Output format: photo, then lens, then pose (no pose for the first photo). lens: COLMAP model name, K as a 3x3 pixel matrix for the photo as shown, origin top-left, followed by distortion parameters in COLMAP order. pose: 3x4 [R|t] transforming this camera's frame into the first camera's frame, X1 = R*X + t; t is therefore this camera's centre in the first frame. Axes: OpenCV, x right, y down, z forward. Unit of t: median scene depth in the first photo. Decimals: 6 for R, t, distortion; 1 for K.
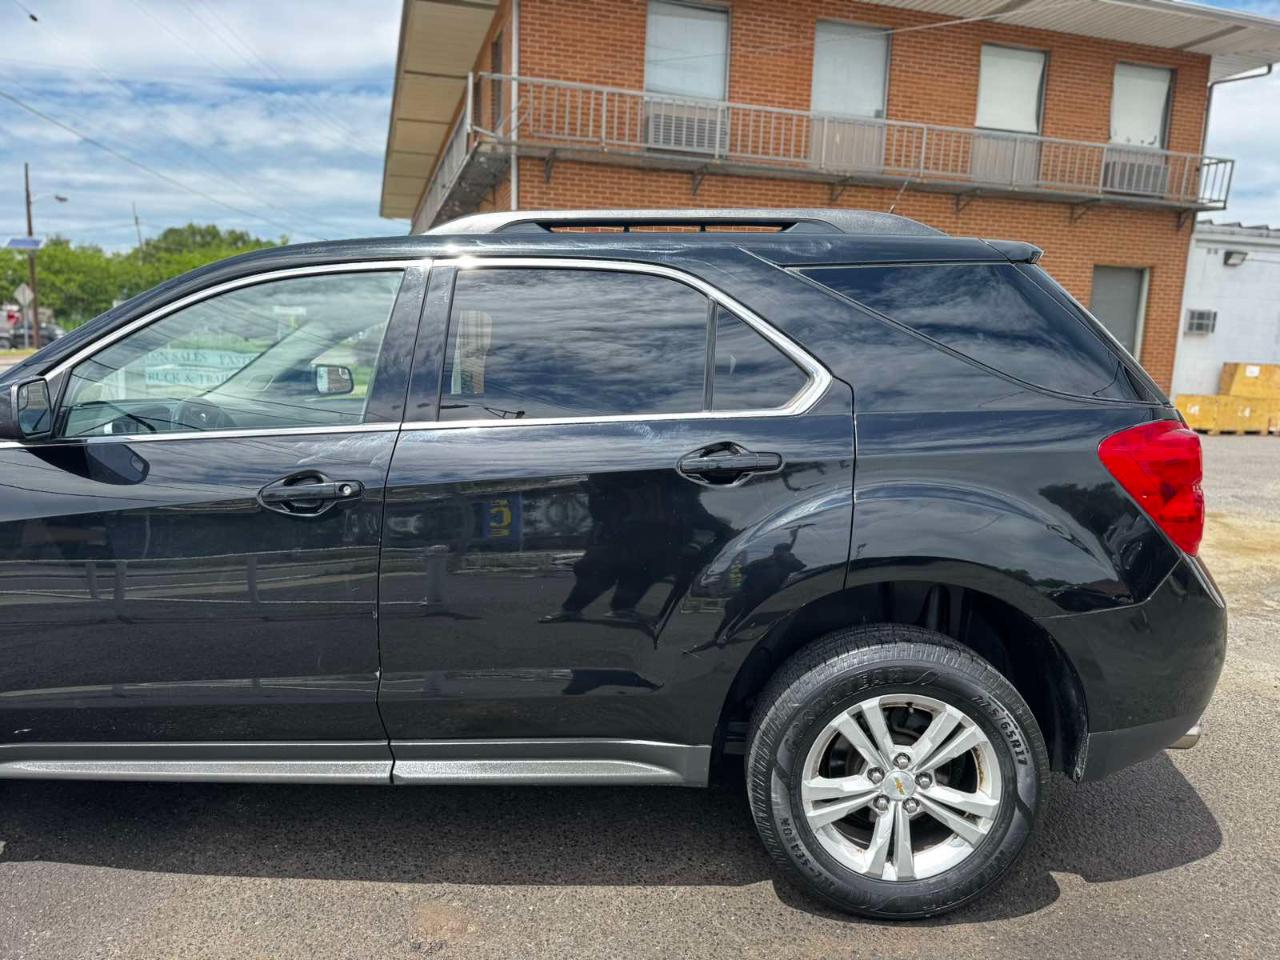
lens RADIAL K [[918.4, 0, 643.2], [0, 918.4, 480.9], [0, 0, 1]] dist [0.011450, -0.014840]
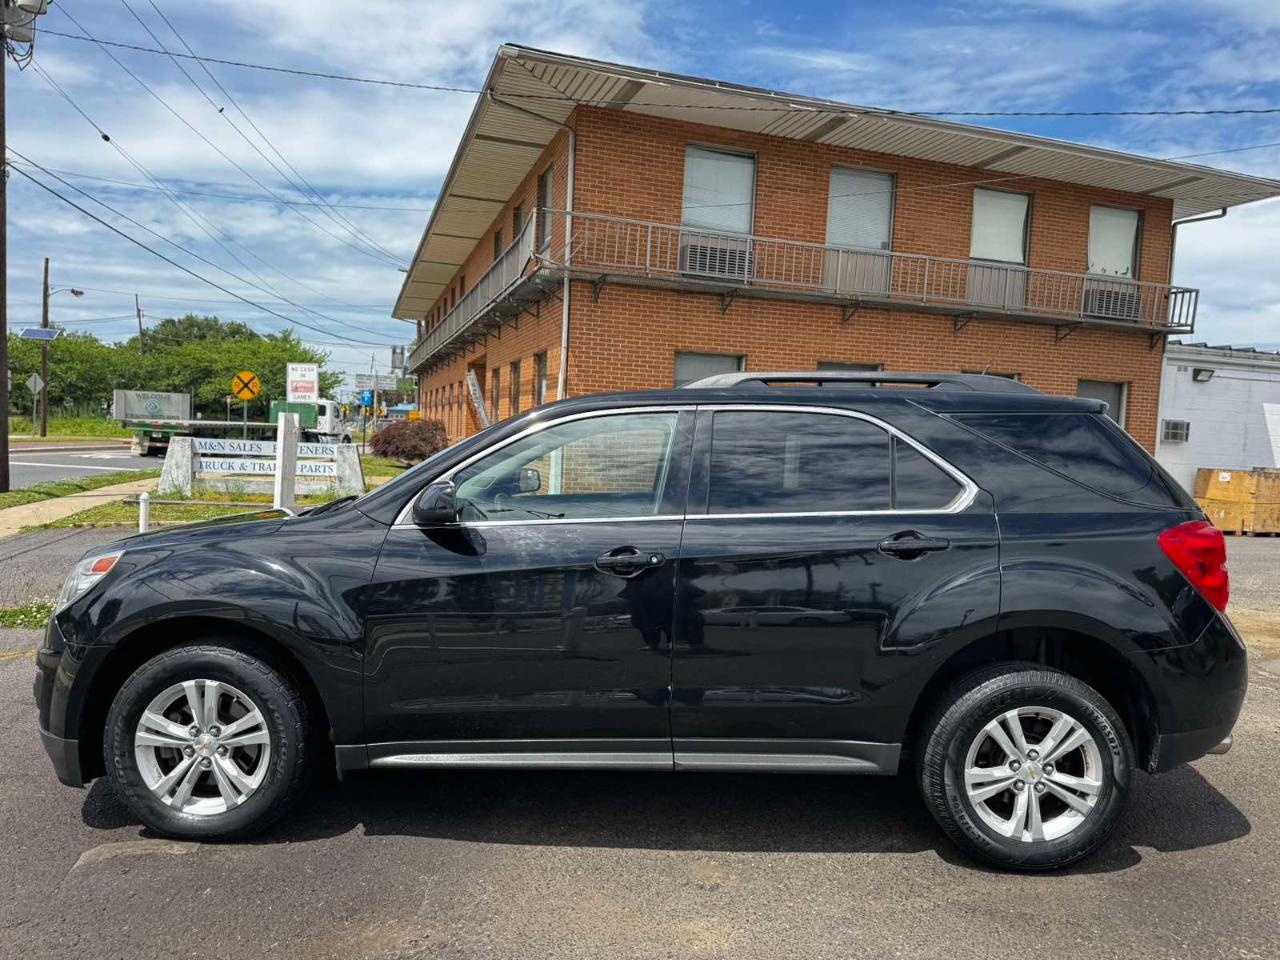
lens RADIAL K [[915.1, 0, 645.0], [0, 915.1, 472.9], [0, 0, 1]] dist [0.078721, -0.110087]
pose [[0.999442, 0.014214, 0.030221, -0.070873], [-0.010807, 0.993867, -0.110052, 0.006003], [-0.031600, 0.109664, 0.993466, -0.088445]]
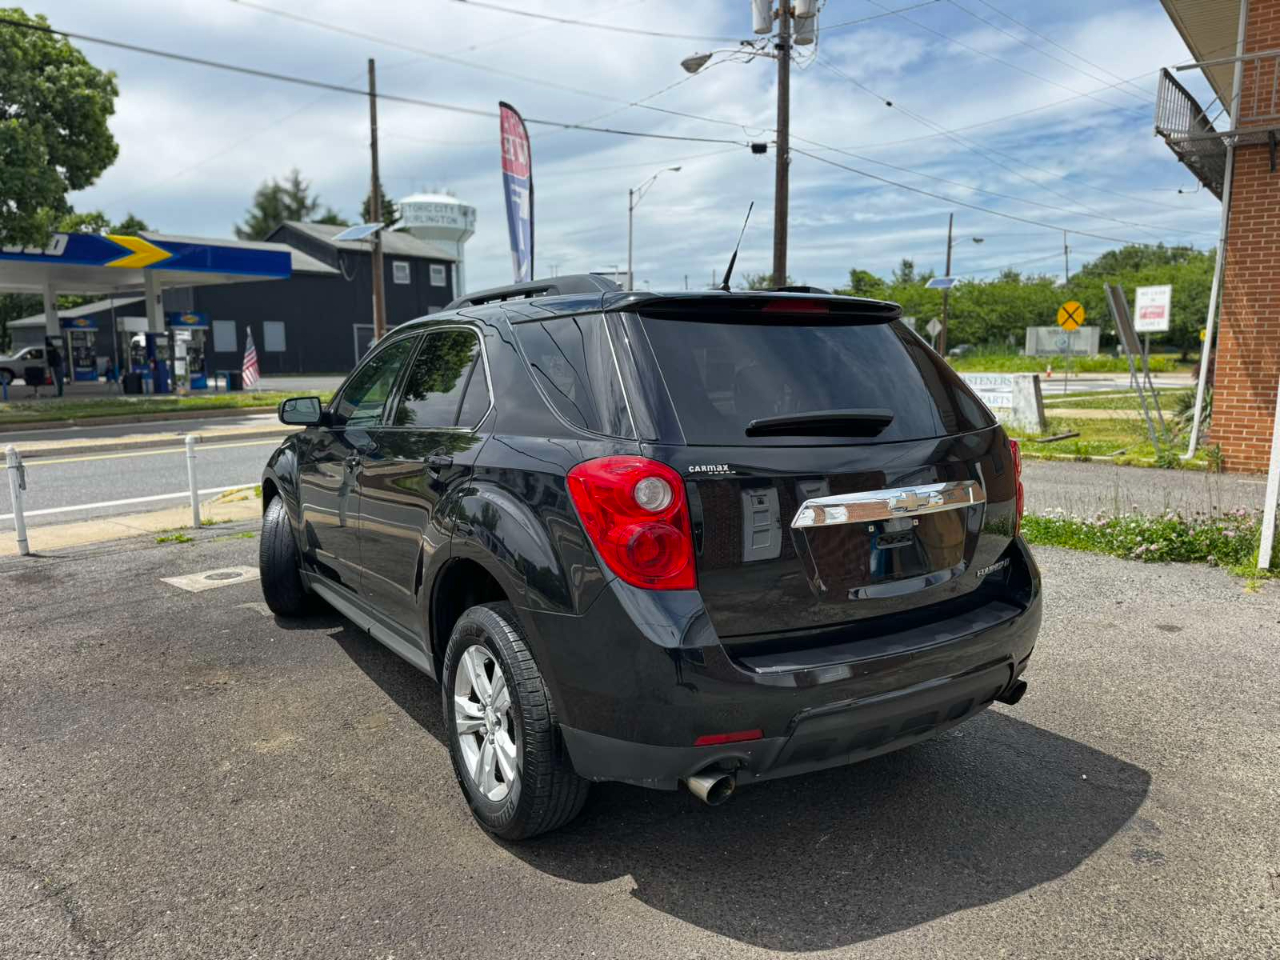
lens RADIAL K [[931.2, 0, 640.6], [0, 931.2, 477.4], [0, 0, 1]] dist [0.006892, 0.000488]
pose [[0.568522, 0.088608, -0.817882, 0.269449], [-0.112270, 0.993238, 0.029566, -0.012895], [0.814971, 0.075015, 0.574625, 0.075355]]
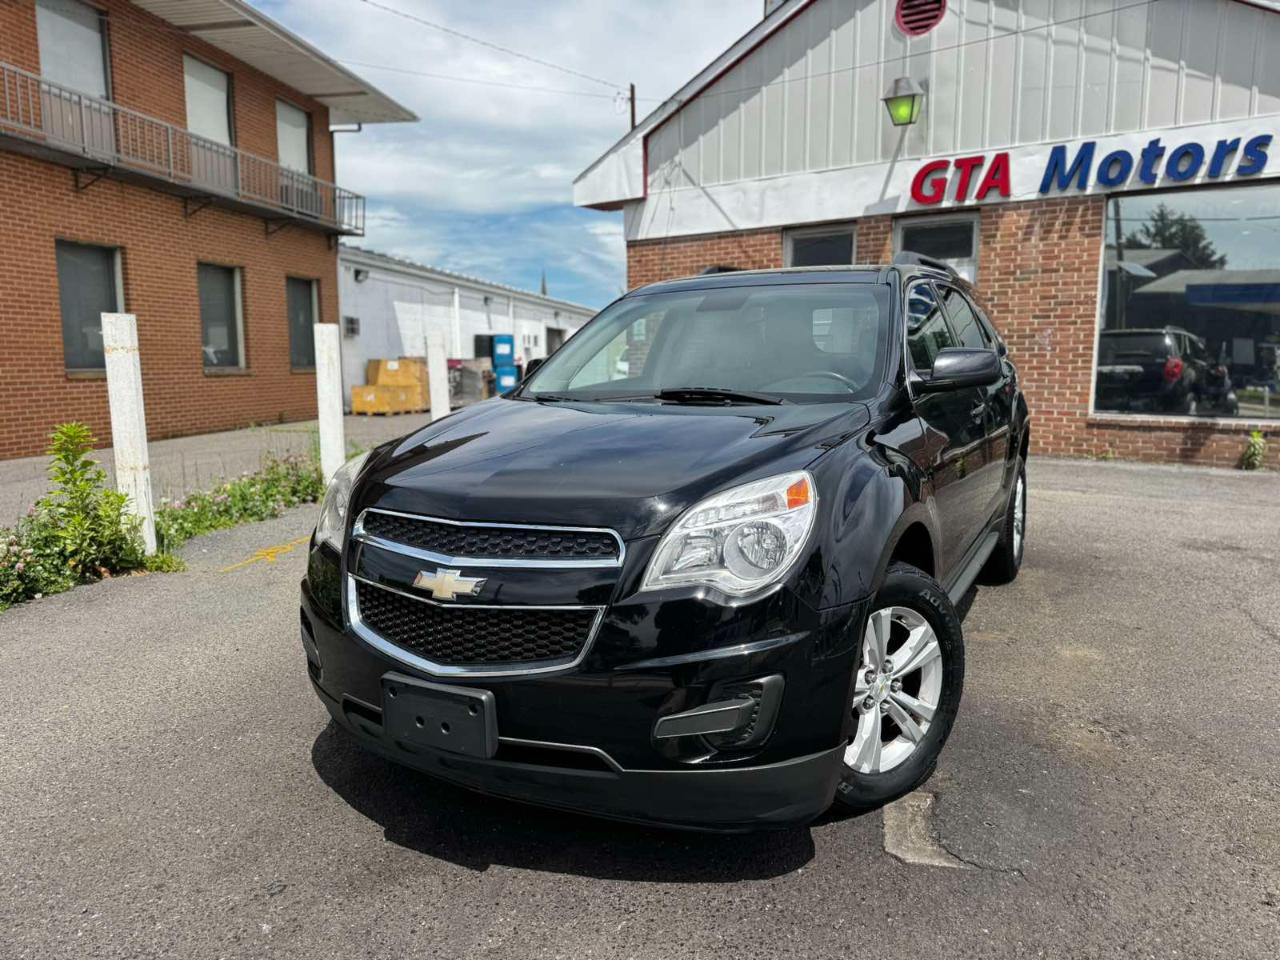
lens RADIAL K [[923.9, 0, 635.7], [0, 923.9, 475.8], [0, 0, 1]] dist [0.010418, -0.000209]
pose [[0.455747, -0.138876, 0.879209, -0.393313], [0.154000, 0.985160, 0.075784, -0.014273], [-0.876686, 0.100860, 0.470371, 0.132284]]
